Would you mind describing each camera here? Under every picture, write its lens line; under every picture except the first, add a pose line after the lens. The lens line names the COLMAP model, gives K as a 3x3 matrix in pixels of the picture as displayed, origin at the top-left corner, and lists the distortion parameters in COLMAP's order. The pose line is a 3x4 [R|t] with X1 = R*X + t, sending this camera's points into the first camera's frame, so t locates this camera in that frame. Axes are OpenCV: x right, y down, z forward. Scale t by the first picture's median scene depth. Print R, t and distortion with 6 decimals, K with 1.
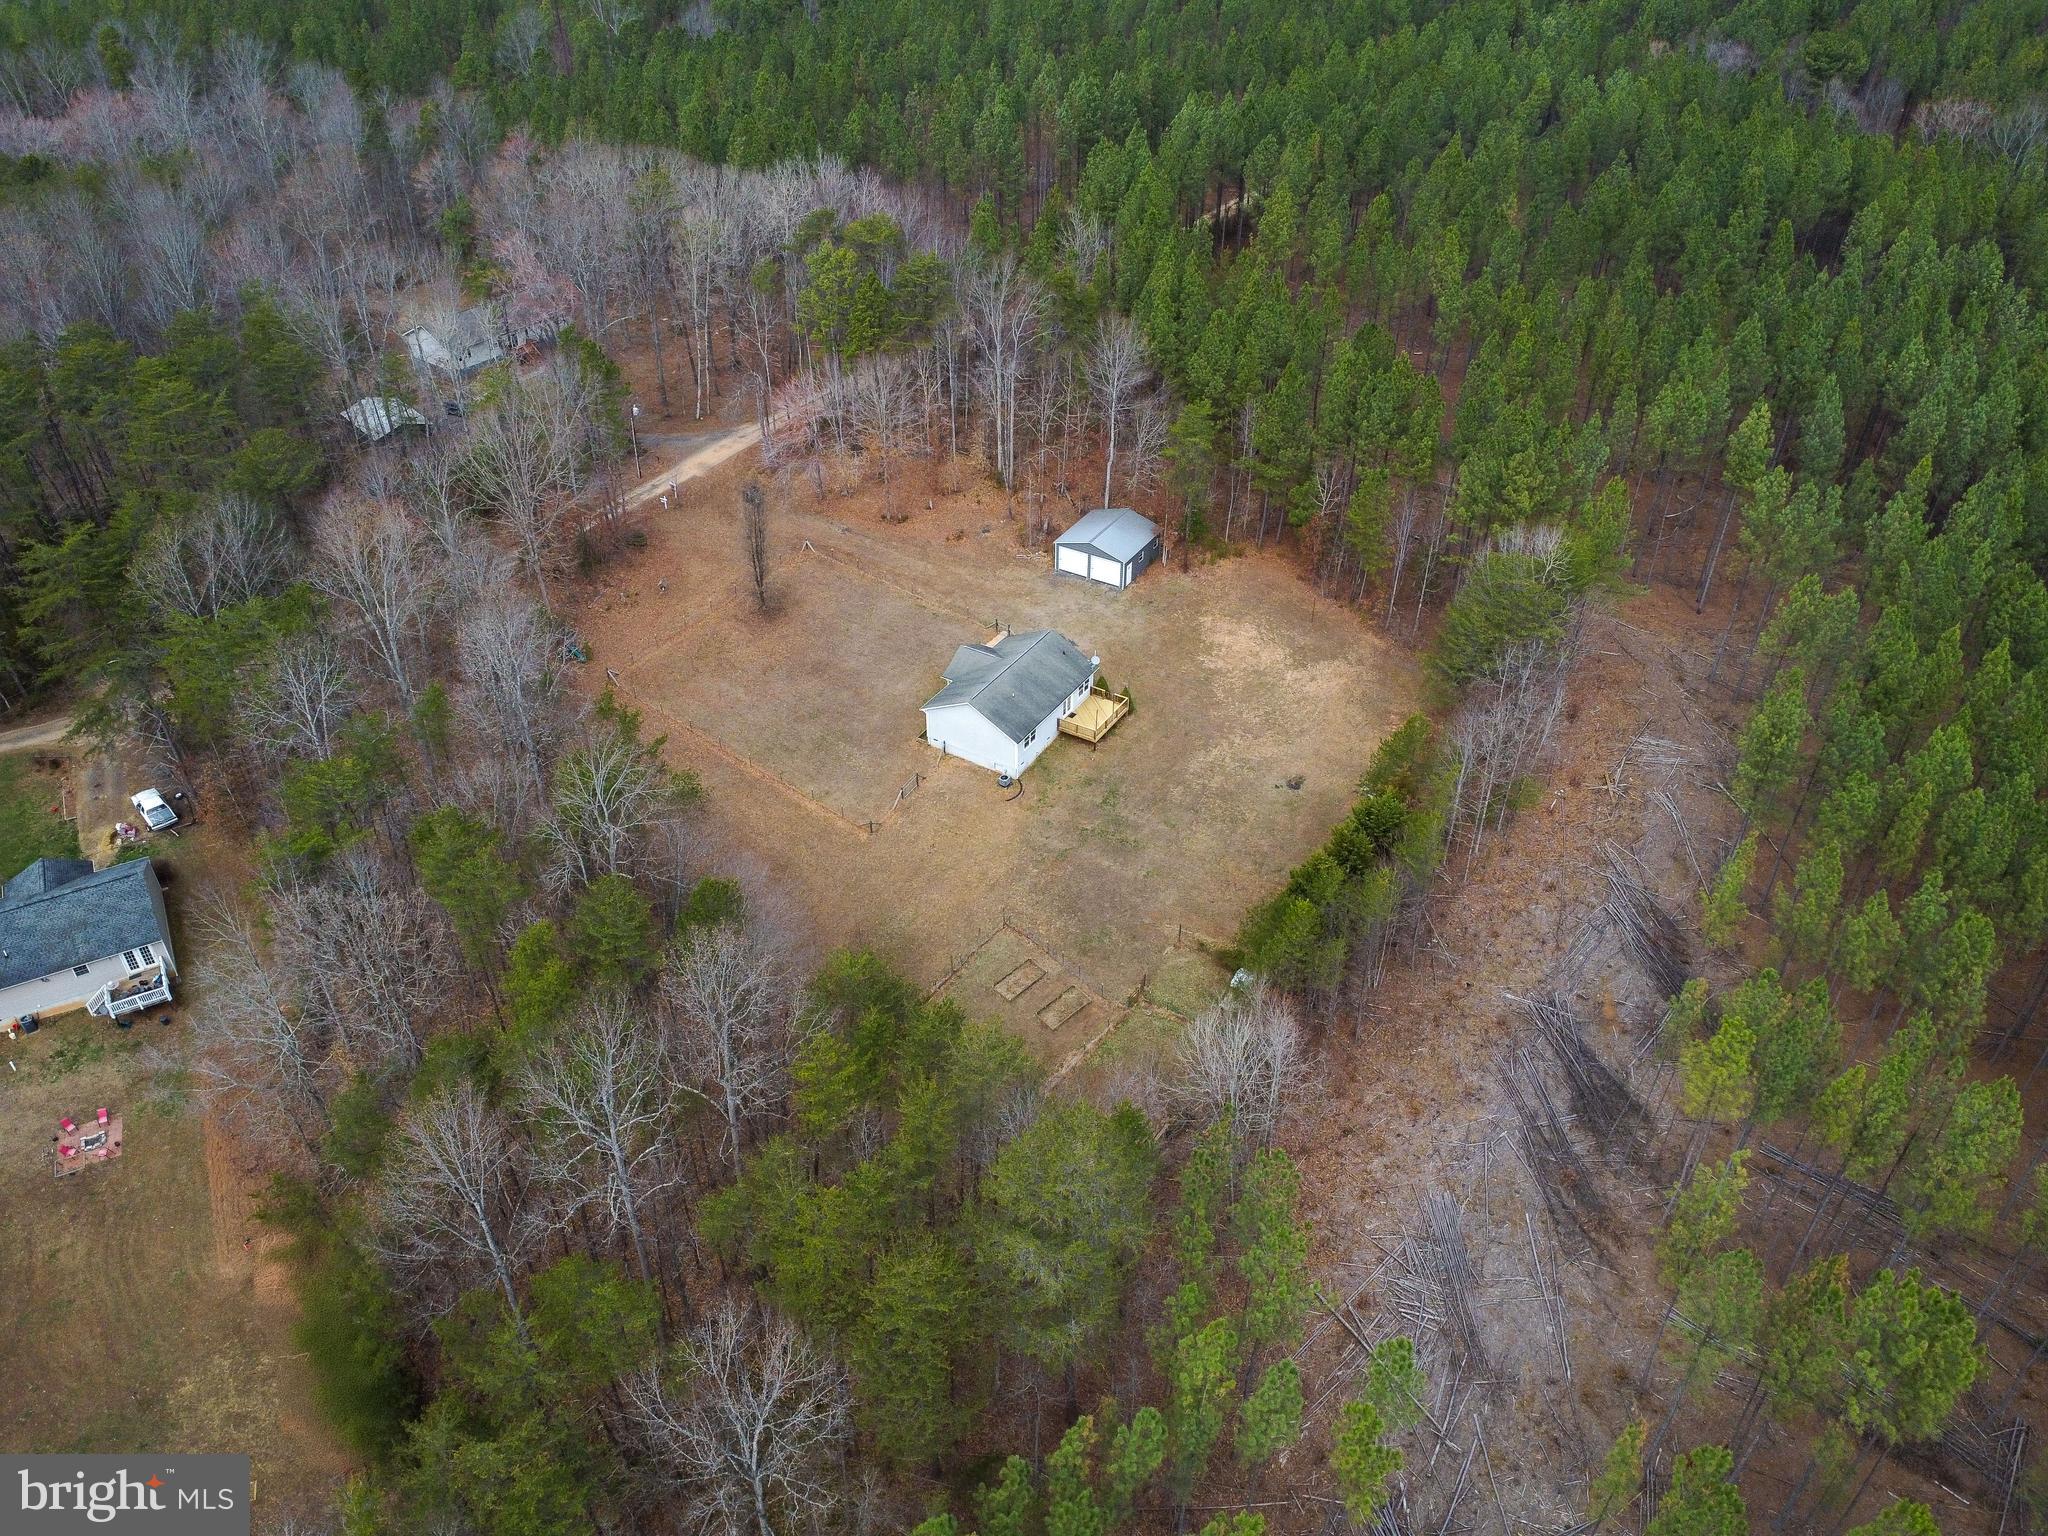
lens RADIAL K [[1524.7, 0, 1021.9], [0, 1524.7, 760.3], [0, 0, 1]] dist [0.008956, 0.002229]
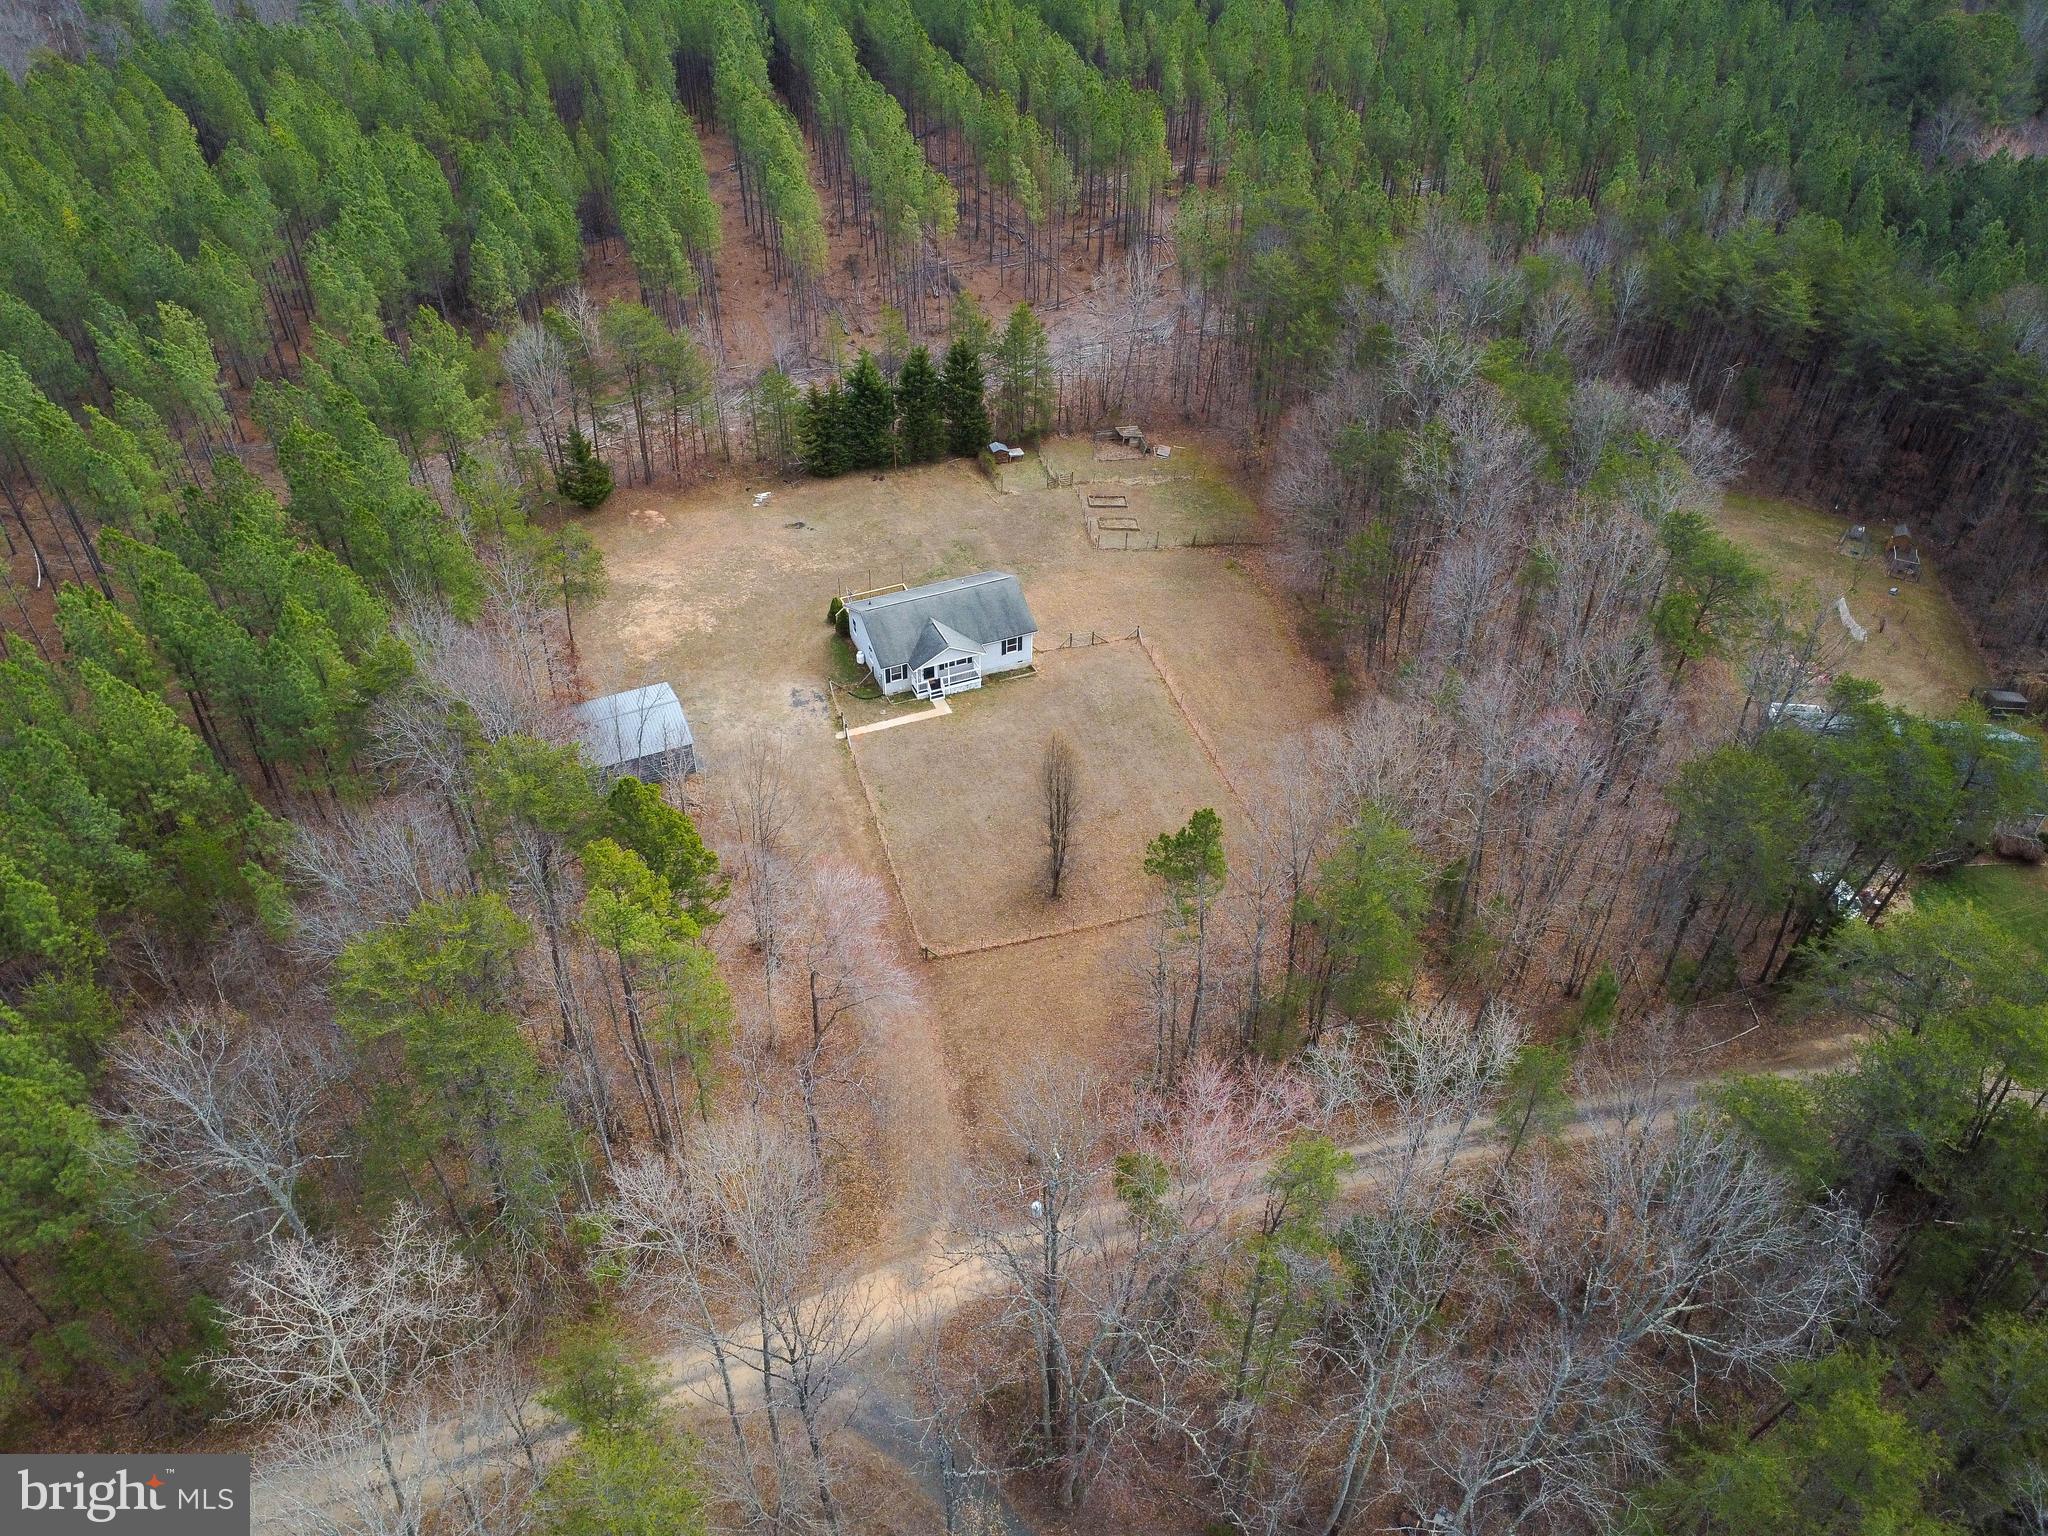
lens RADIAL K [[1524.7, 0, 1026.0], [0, 1524.7, 759.2], [0, 0, 1]] dist [0.008956, 0.002229]
pose [[-0.817937, -0.379213, 0.432639, -0.492699], [0.333150, 0.300887, 0.893576, -0.846828], [-0.469031, 0.875023, -0.119772, 1.147470]]
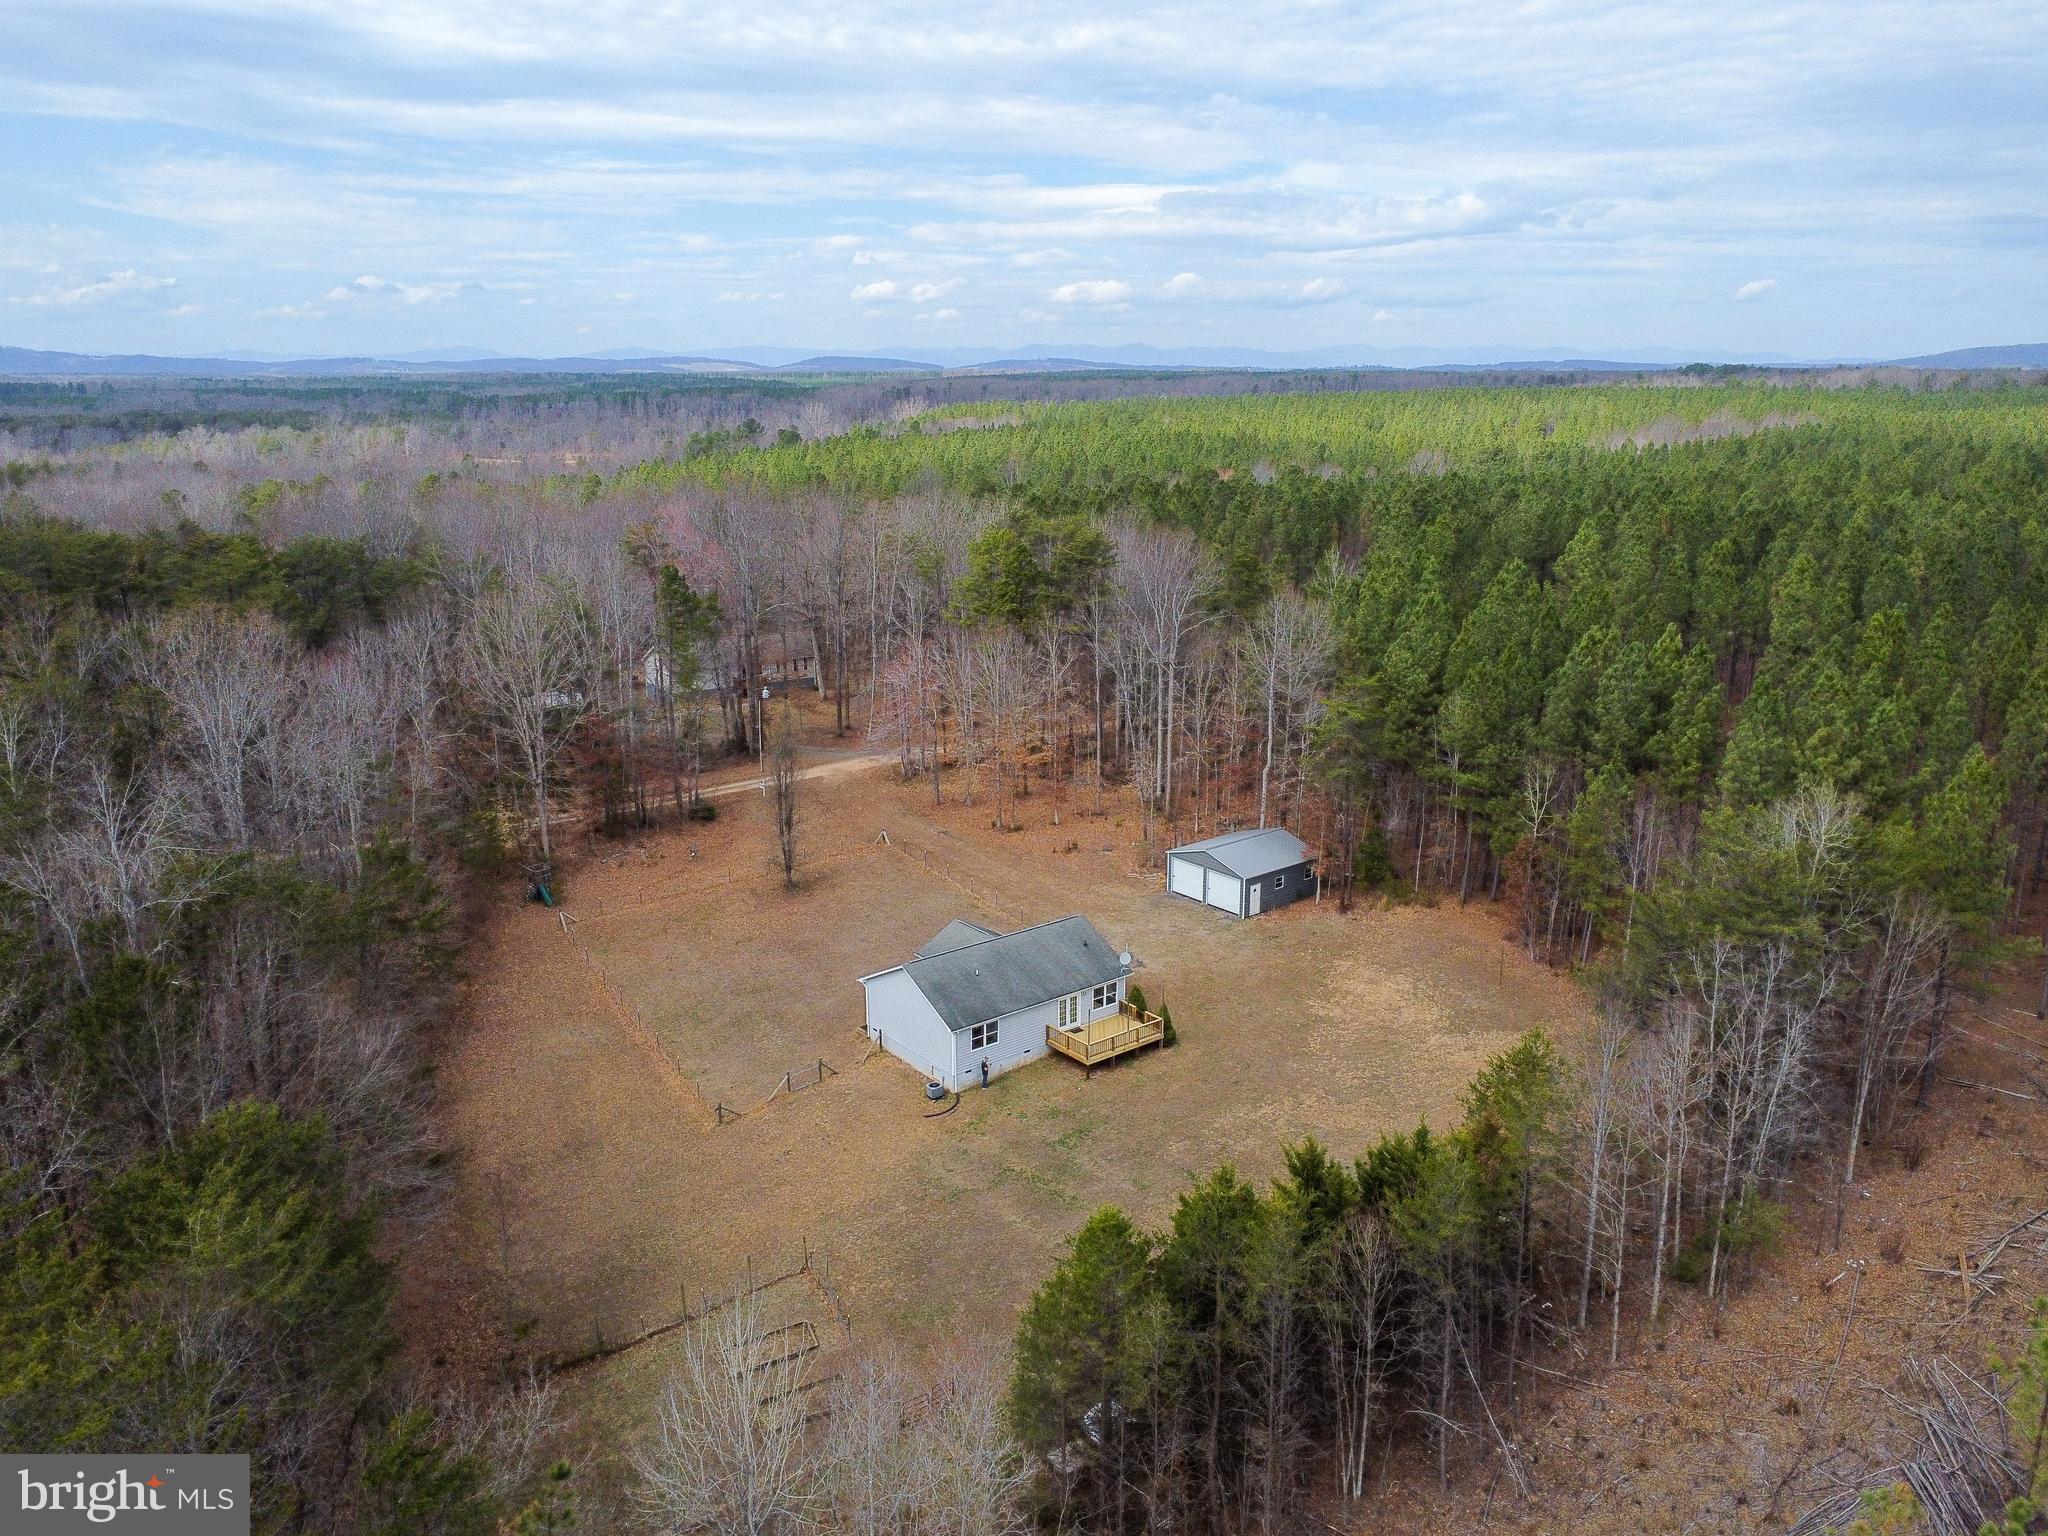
lens RADIAL K [[1524.7, 0, 1019.0], [0, 1524.7, 770.8], [0, 0, 1]] dist [0.008956, 0.002229]
pose [[0.938038, 0.082819, -0.336489, 0.226957], [-0.201756, 0.919998, -0.336004, 0.097489], [0.281742, 0.383073, 0.879703, 0.344428]]
